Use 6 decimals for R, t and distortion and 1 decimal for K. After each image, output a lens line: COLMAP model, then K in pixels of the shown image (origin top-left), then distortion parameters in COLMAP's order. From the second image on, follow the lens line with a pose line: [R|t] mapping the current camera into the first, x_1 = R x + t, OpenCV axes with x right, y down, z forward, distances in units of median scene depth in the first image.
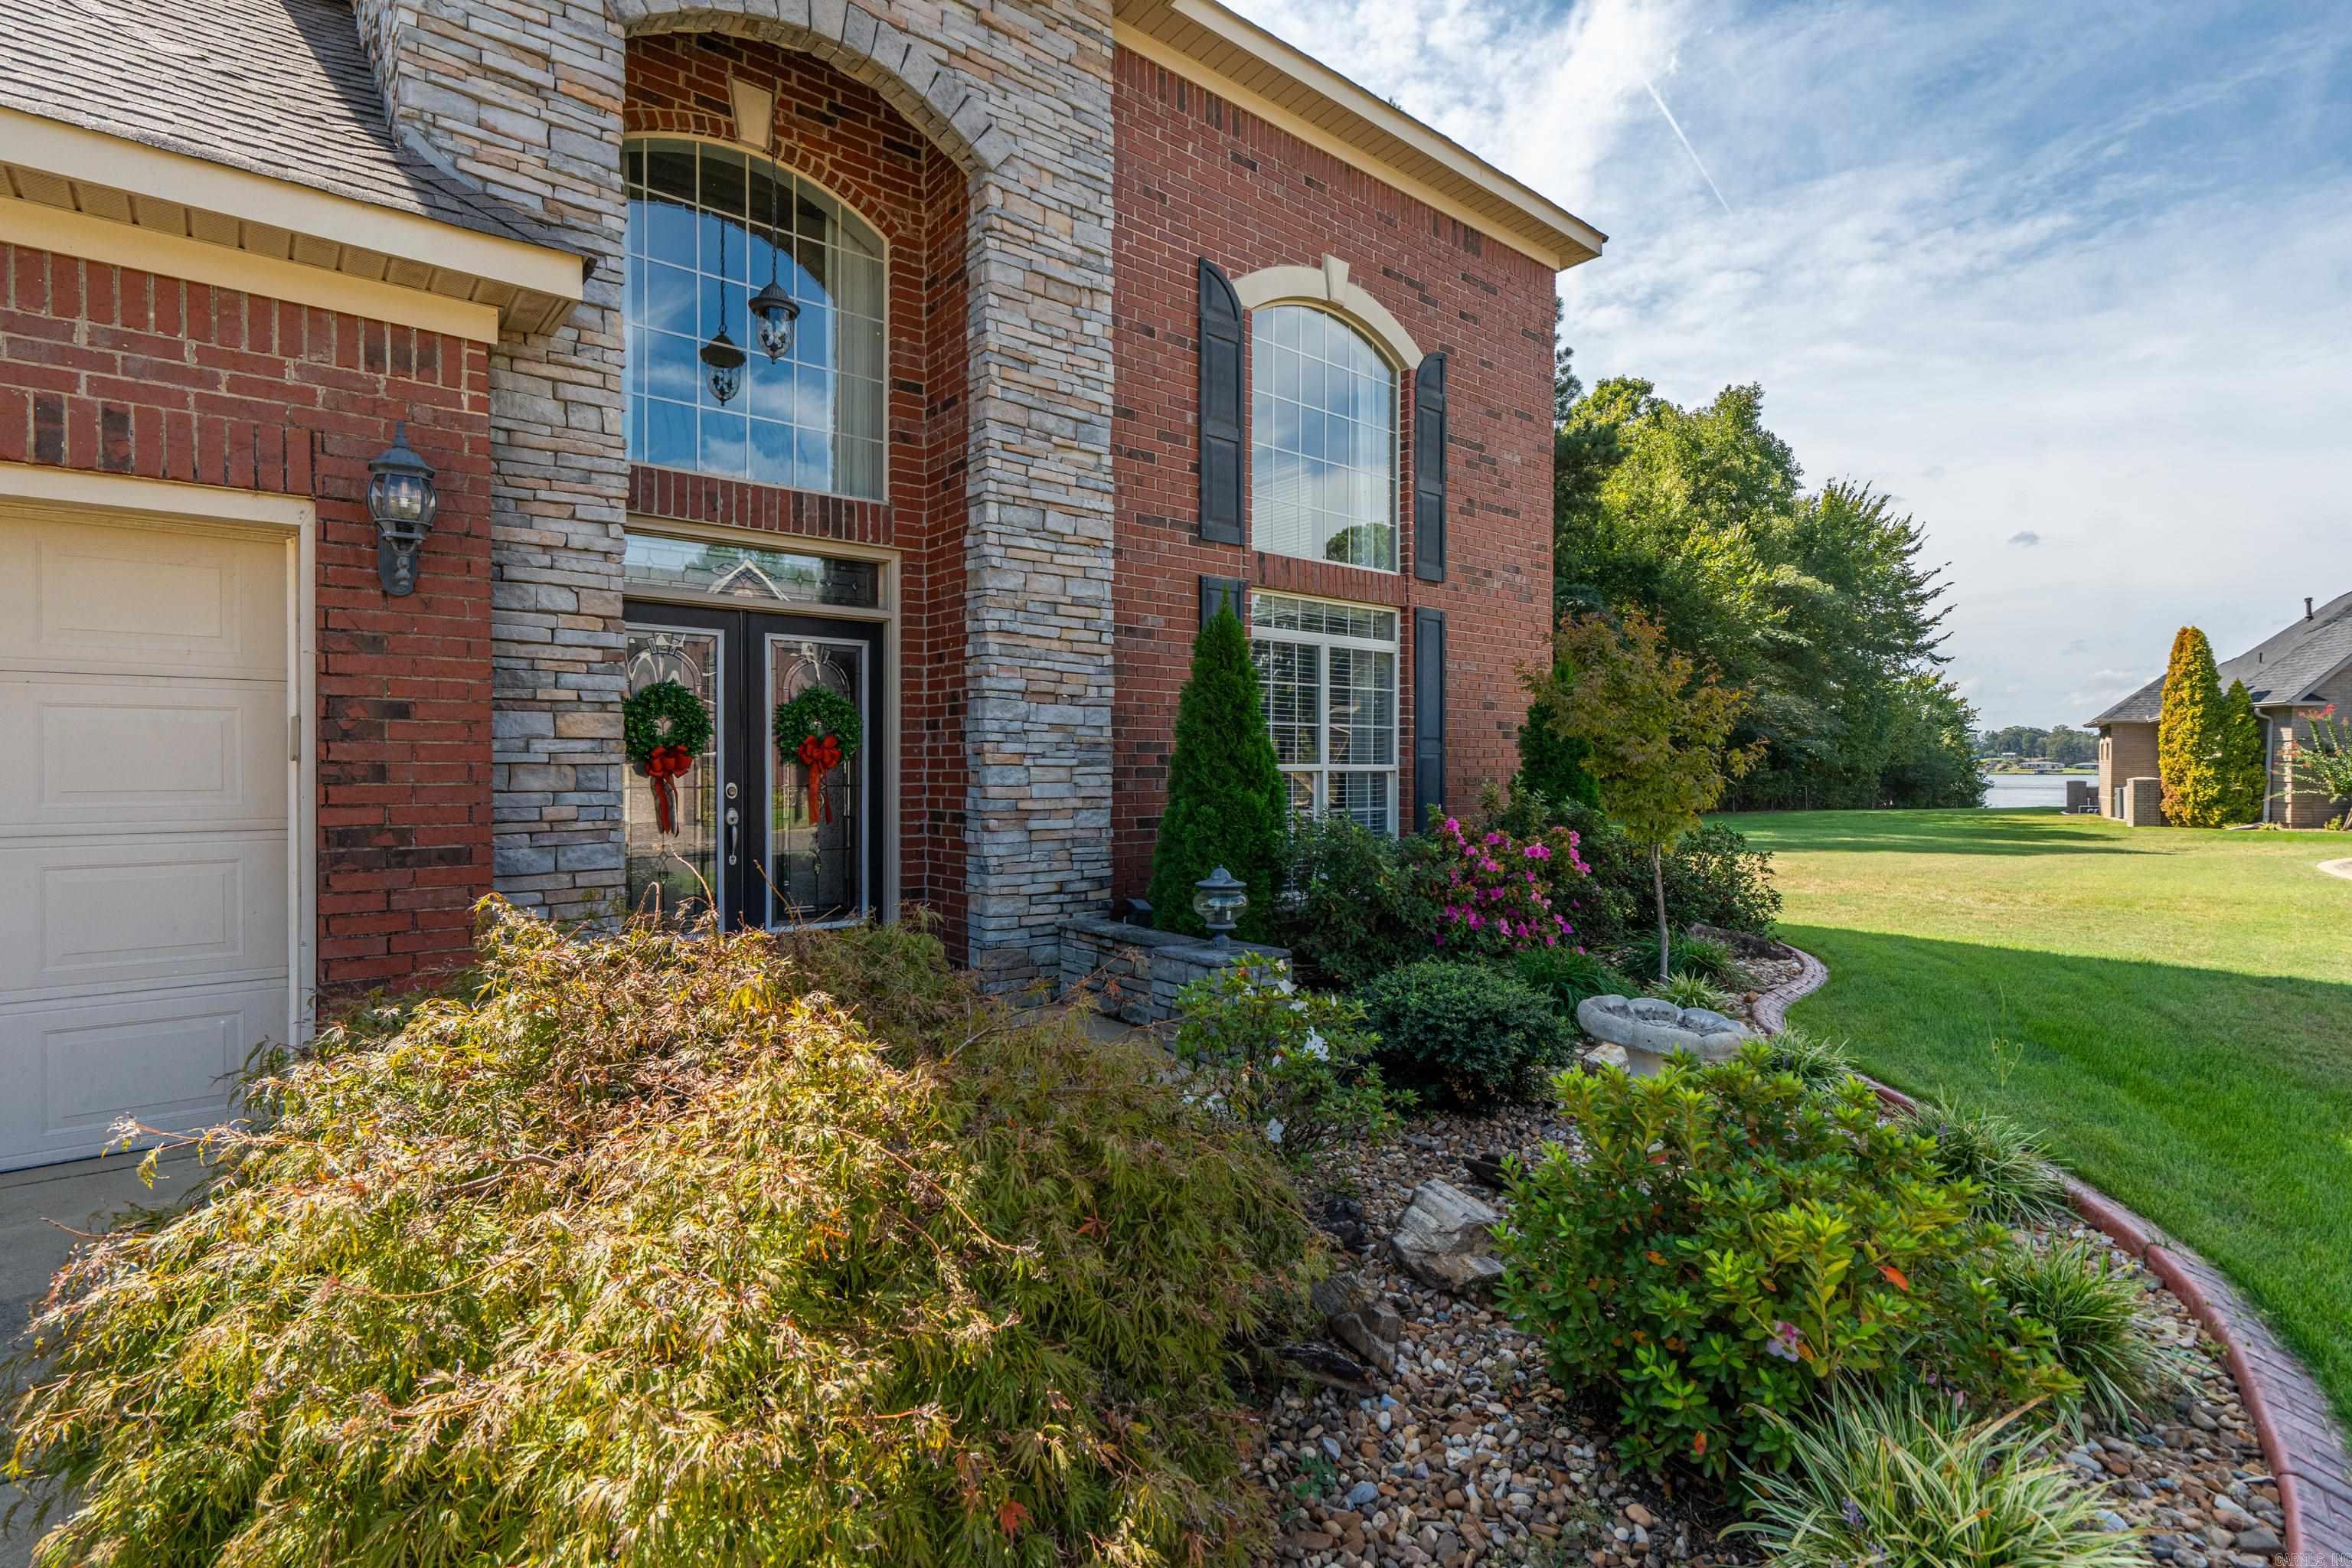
lens RADIAL K [[1115.8, 0, 1176.0], [0, 1115.8, 784.0], [0, 0, 1]] dist [-0.003180, 0.000636]
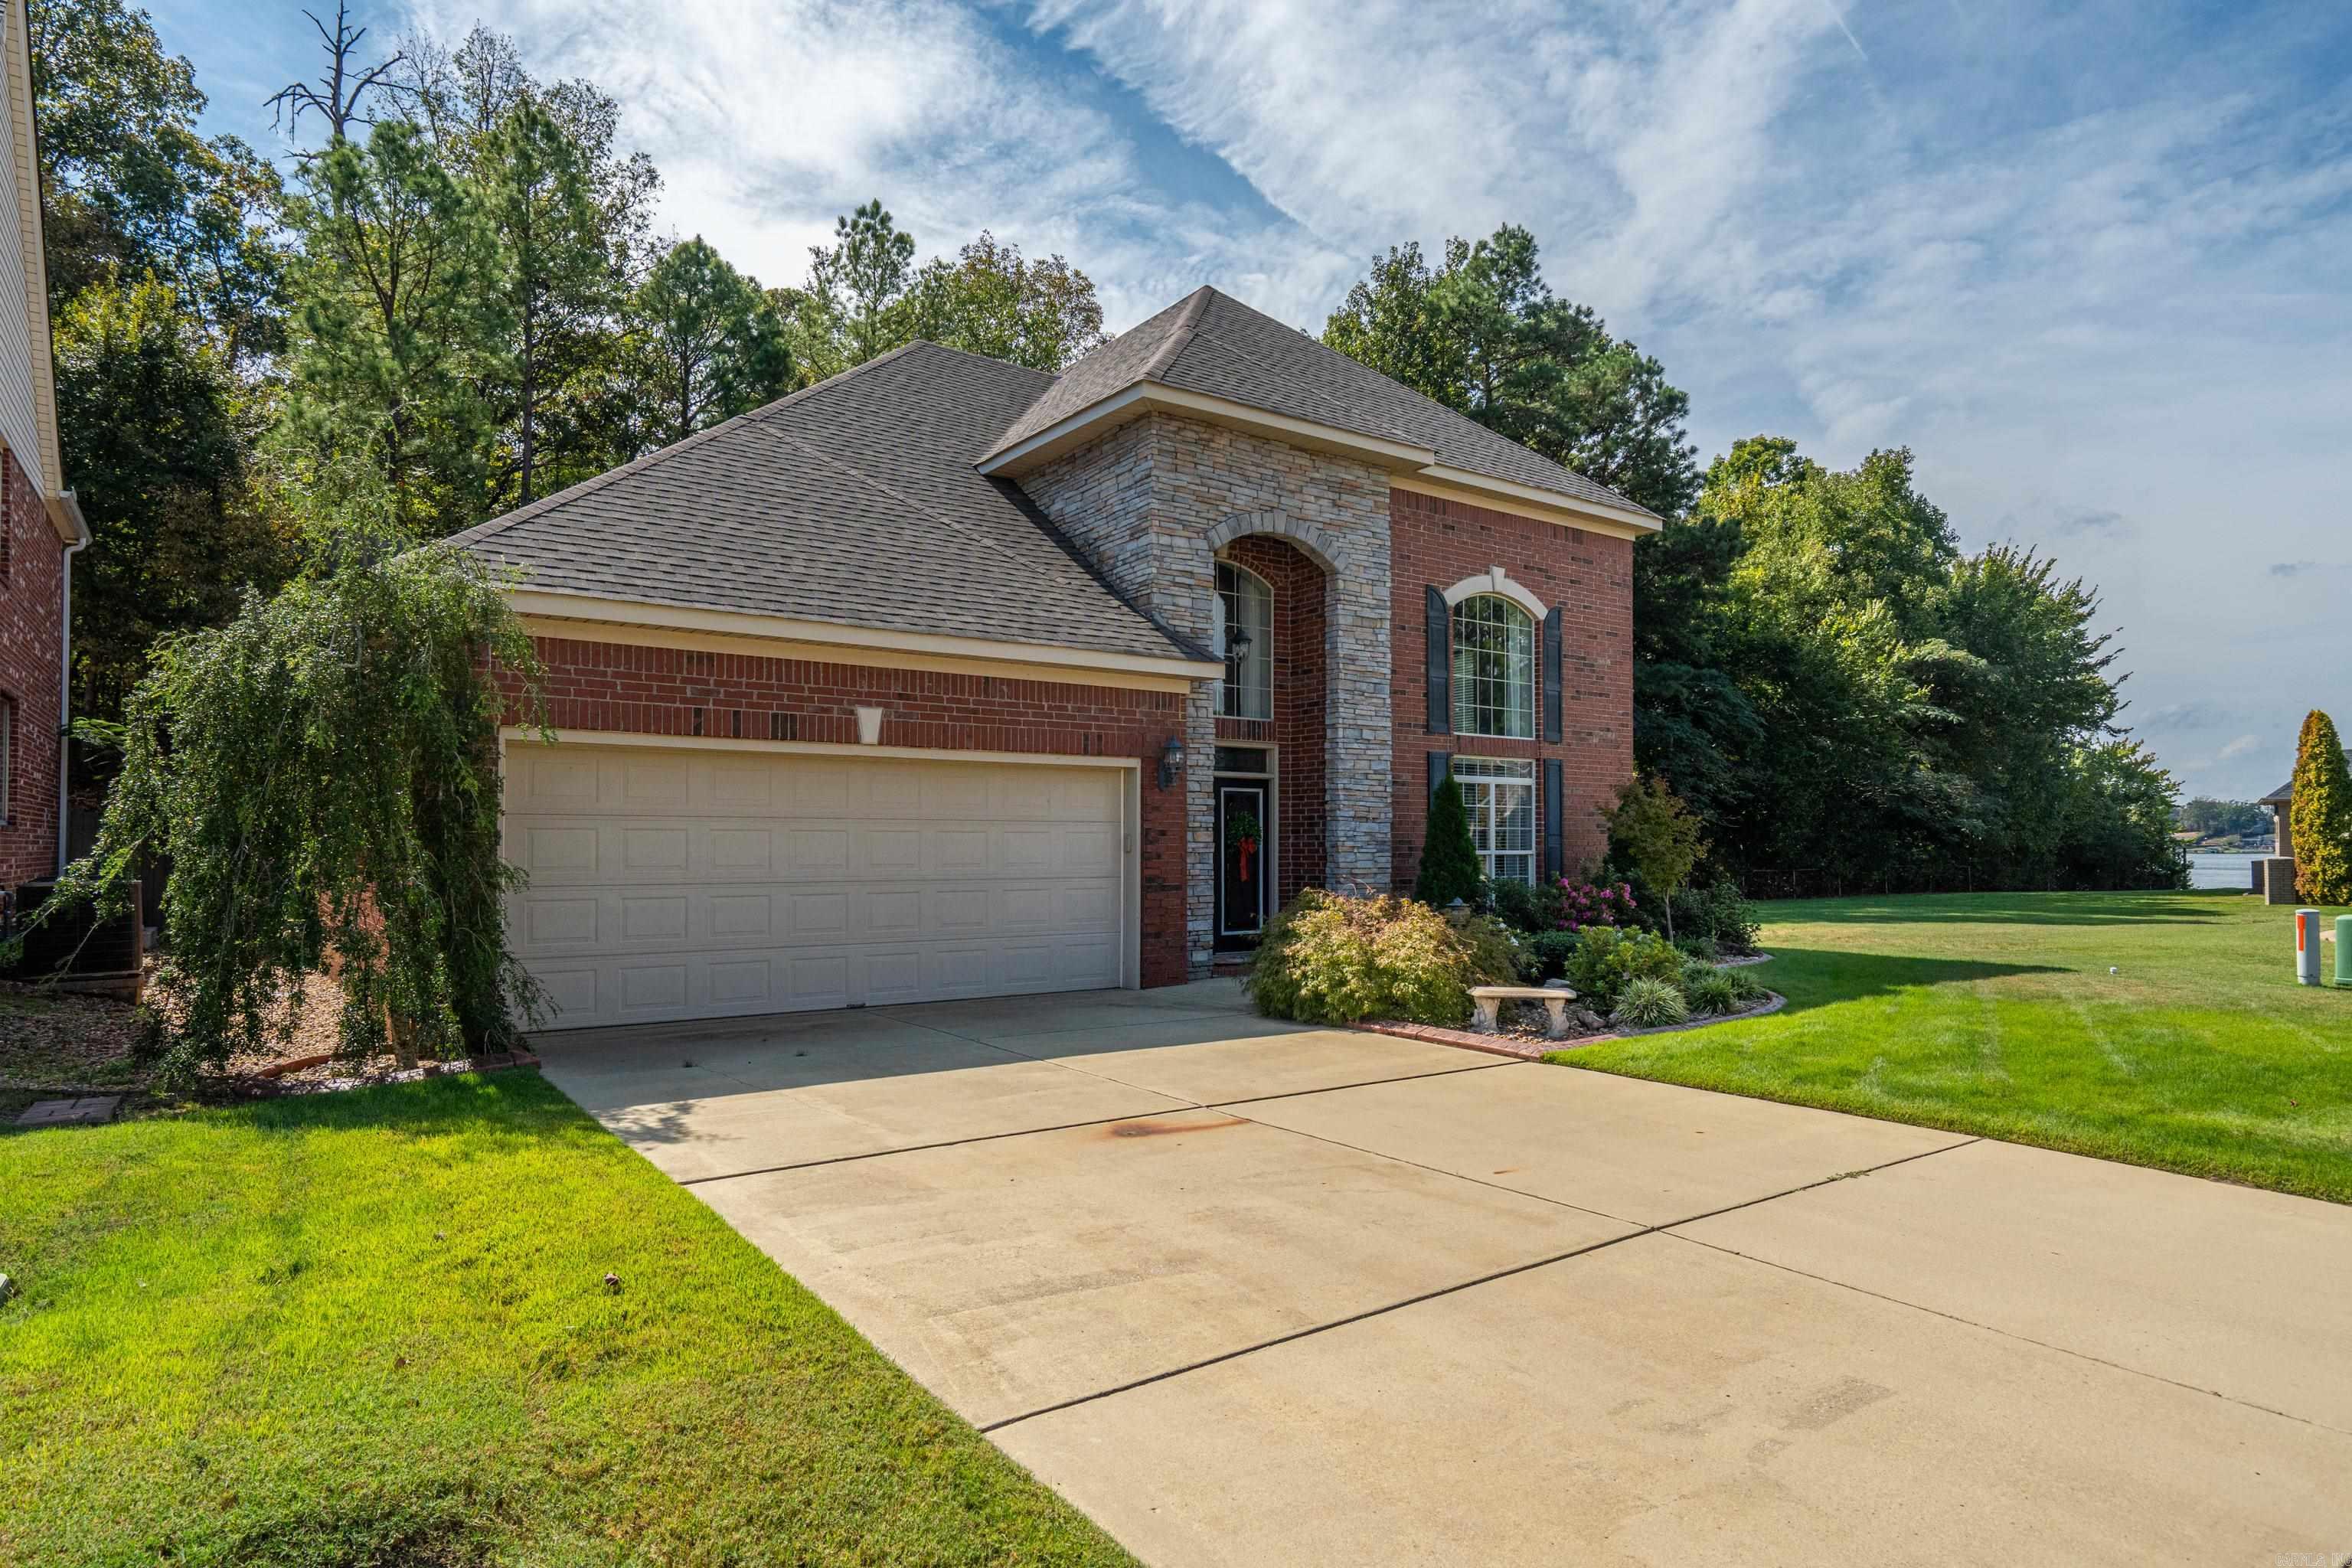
lens RADIAL K [[1282.8, 0, 1167.4], [0, 1282.8, 831.3], [0, 0, 1]] dist [0.003274, 0.001774]
pose [[0.997057, -0.003521, -0.076588, -0.228092], [0.001391, 0.999611, -0.027841, 0.008481], [0.076657, 0.027653, 0.996674, -1.080726]]
